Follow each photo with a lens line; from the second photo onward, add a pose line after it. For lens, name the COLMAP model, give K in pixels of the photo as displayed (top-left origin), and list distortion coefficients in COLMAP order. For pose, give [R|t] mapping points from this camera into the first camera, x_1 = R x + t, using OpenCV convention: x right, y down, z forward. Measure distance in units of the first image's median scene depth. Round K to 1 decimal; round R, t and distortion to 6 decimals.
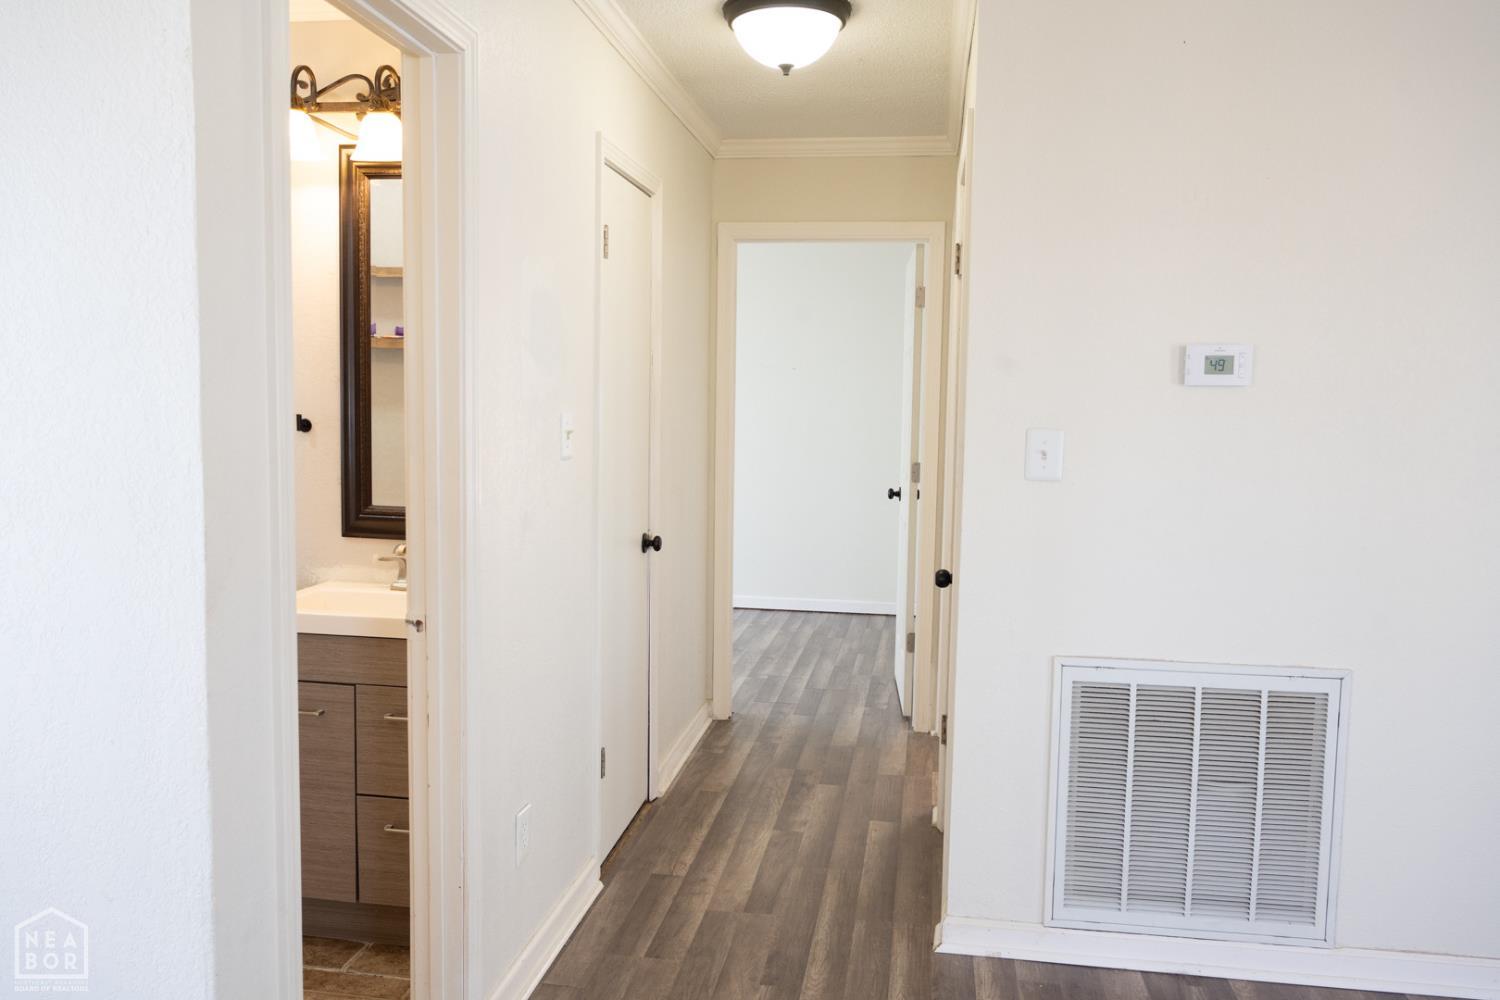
lens RADIAL K [[1132.8, 0, 751.2], [0, 1132.8, 506.5], [0, 0, 1]] dist [0.001220, 0.001186]
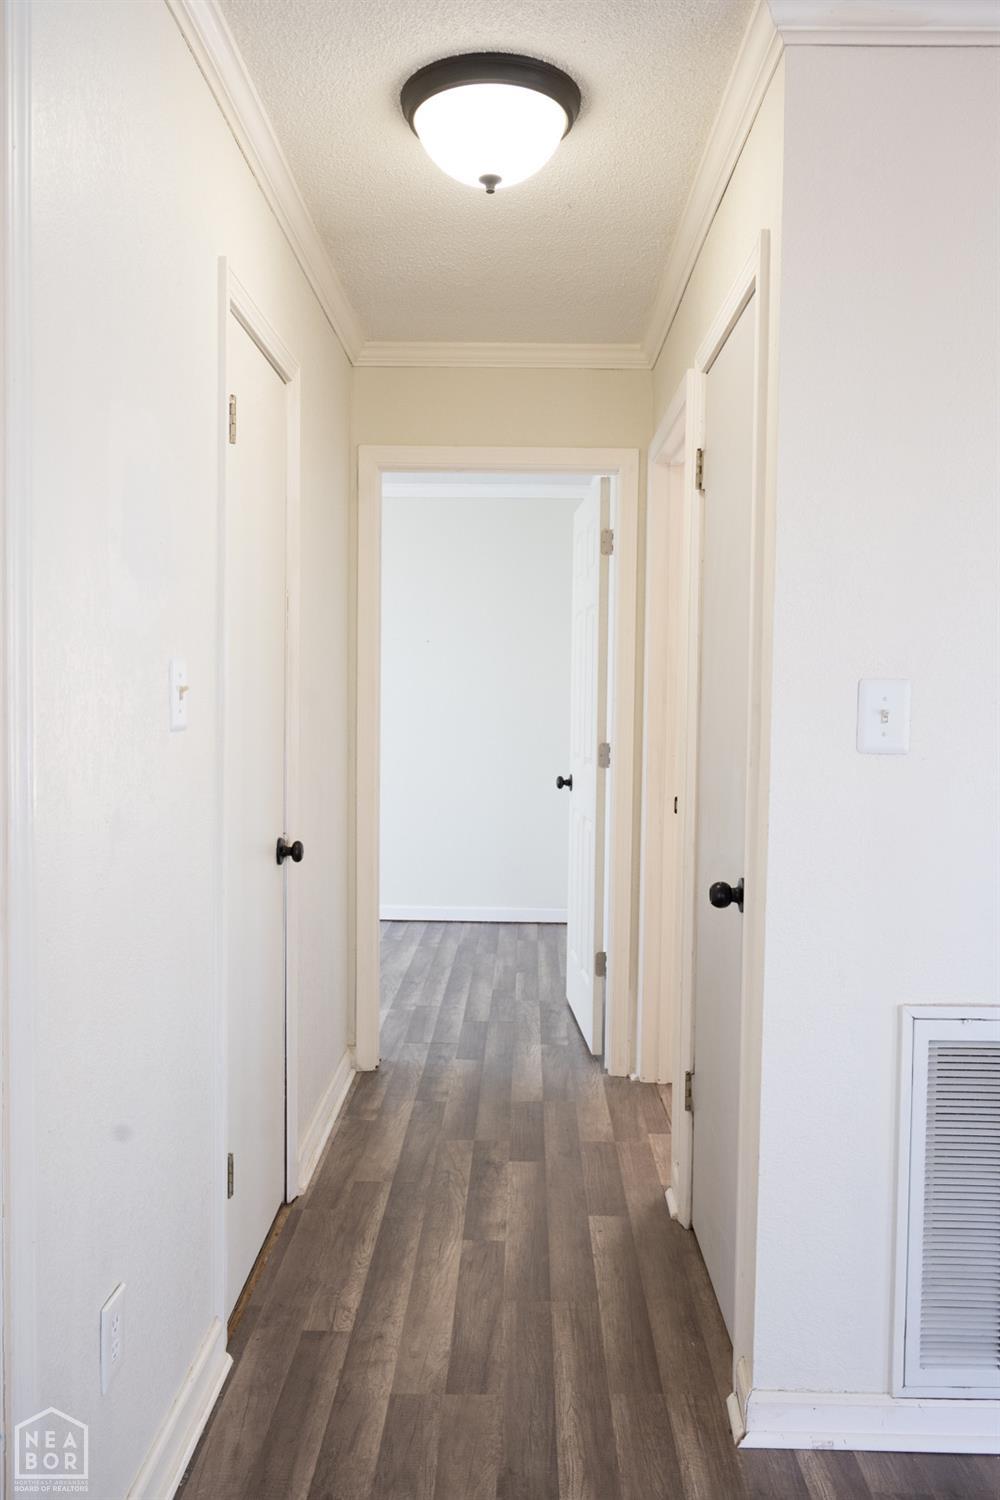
lens RADIAL K [[1152.3, 0, 500.0], [0, 1152.3, 750.0], [0, 0, 1]] dist [-0.000966, -0.001020]
pose [[0.991063, -0.010867, 0.132948, -0.052419], [0.016777, 0.998916, -0.043414, 0.001506], [-0.132333, 0.045256, 0.990172, 0.244389]]
